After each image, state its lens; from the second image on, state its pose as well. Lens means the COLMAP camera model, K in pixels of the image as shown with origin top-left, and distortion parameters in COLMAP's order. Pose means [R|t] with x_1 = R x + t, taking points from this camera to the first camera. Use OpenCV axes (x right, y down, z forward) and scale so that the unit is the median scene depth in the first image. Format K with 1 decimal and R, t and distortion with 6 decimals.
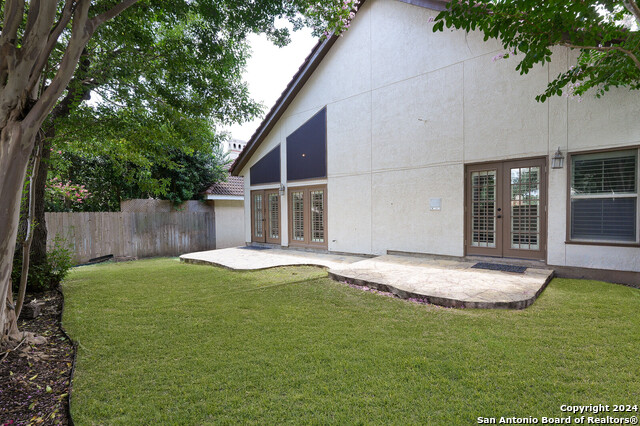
lens RADIAL K [[279.1, 0, 320.0], [0, 279.1, 213.0], [0, 0, 1]] dist [-0.003041, 0.000095]
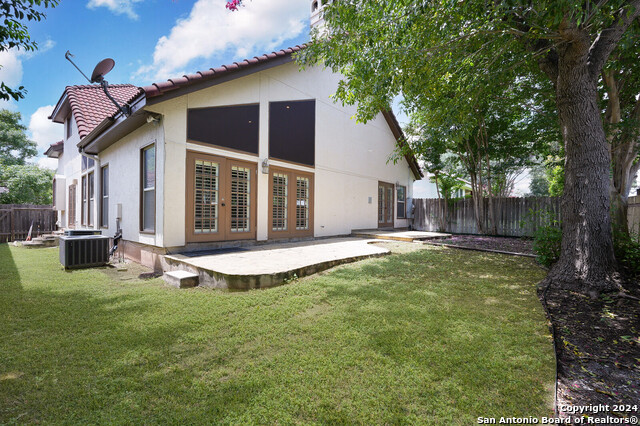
lens RADIAL K [[292.3, 0, 320.1], [0, 292.3, 208.1], [0, 0, 1]] dist [-0.002820, 0.000336]
pose [[0.014955, 0.014109, 0.999789, -0.944255], [-0.034358, 0.999317, -0.013589, 0.035318], [-0.999298, -0.034147, 0.015430, 0.849939]]
